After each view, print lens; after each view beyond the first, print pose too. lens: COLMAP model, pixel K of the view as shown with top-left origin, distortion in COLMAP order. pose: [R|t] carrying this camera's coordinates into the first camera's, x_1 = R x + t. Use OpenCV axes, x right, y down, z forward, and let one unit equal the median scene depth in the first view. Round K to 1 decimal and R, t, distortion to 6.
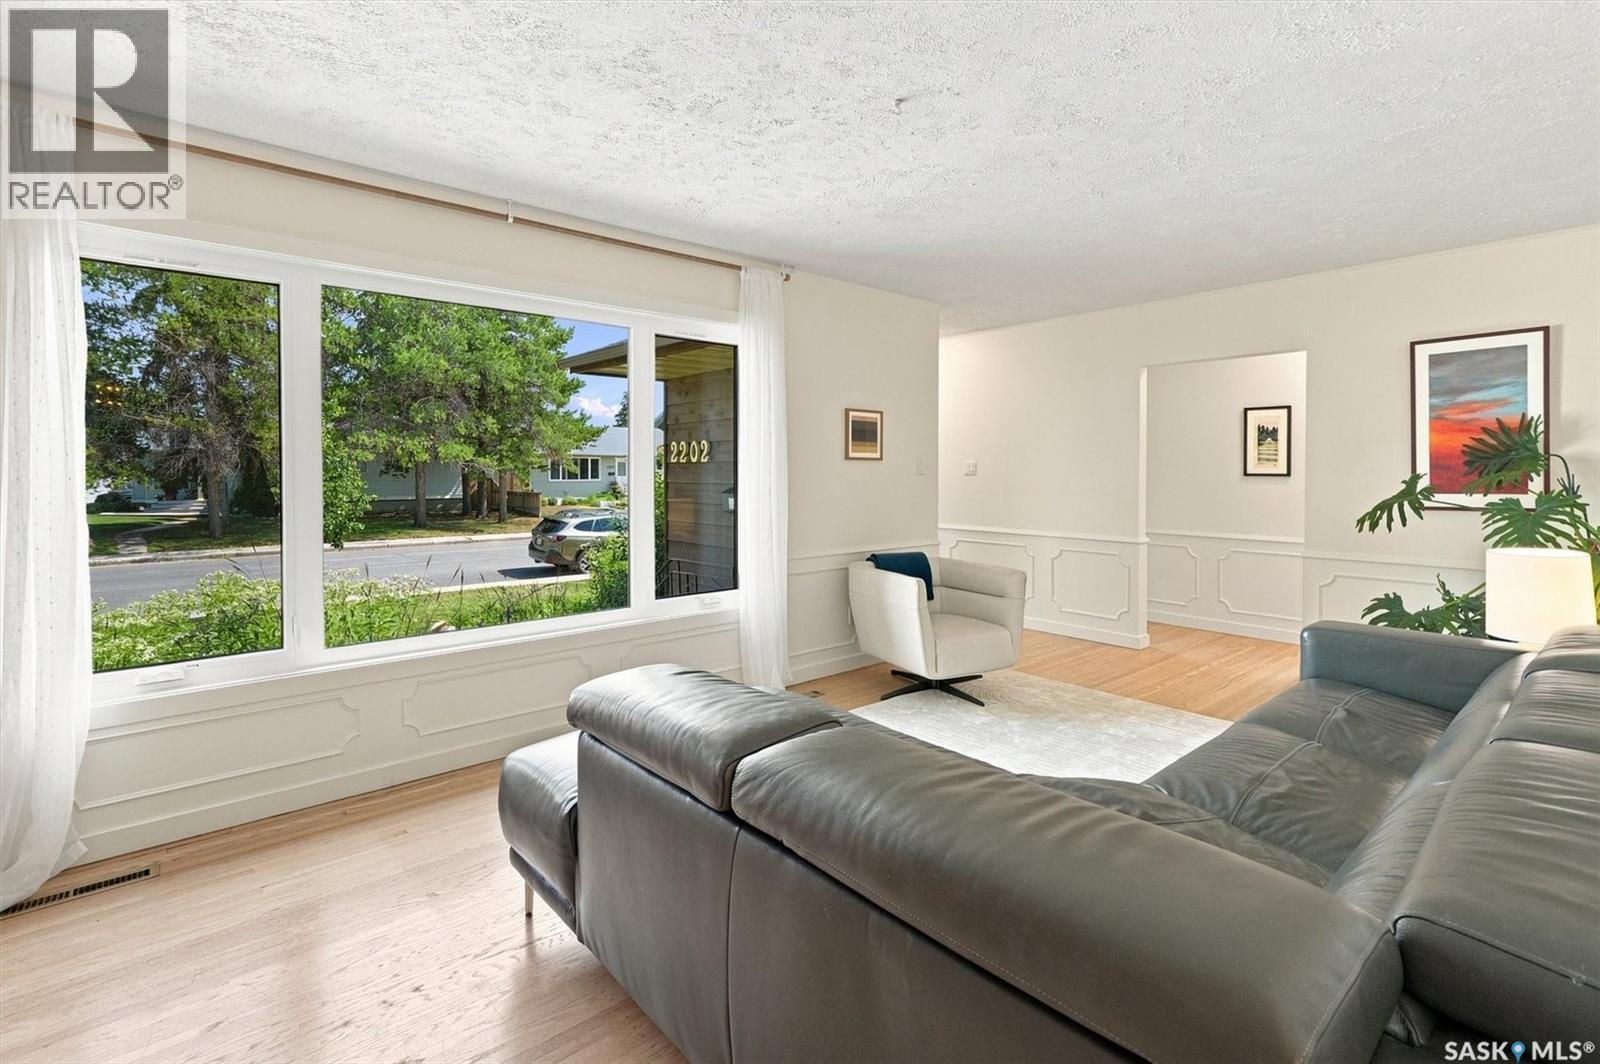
lens RADIAL K [[732.4, 0, 809.4], [0, 732.4, 481.6], [0, 0, 1]] dist [0.001117, 0.000152]
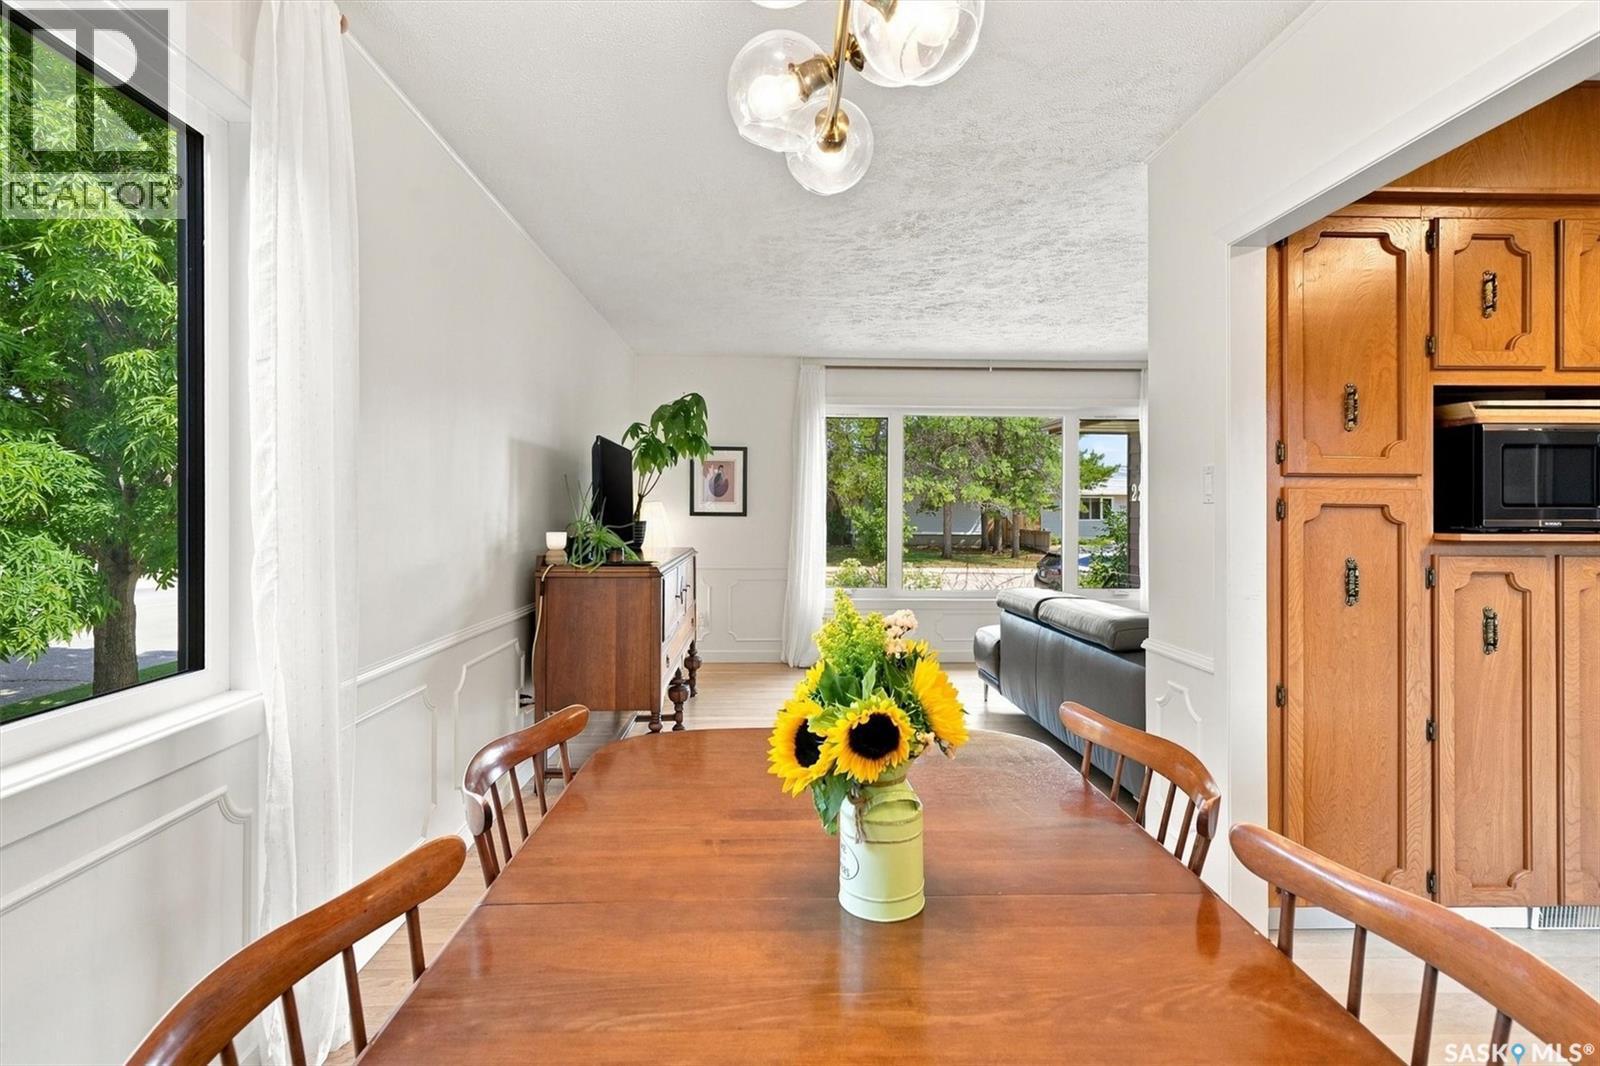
lens RADIAL K [[790.4, 0, 805.8], [0, 790.4, 507.3], [0, 0, 1]] dist [0.012838, 0.001097]
pose [[0.786383, 0.000815, -0.617739, 0.079950], [-0.013432, 0.999785, -0.015780, 0.004846], [0.617593, 0.020706, 0.786225, -0.148405]]
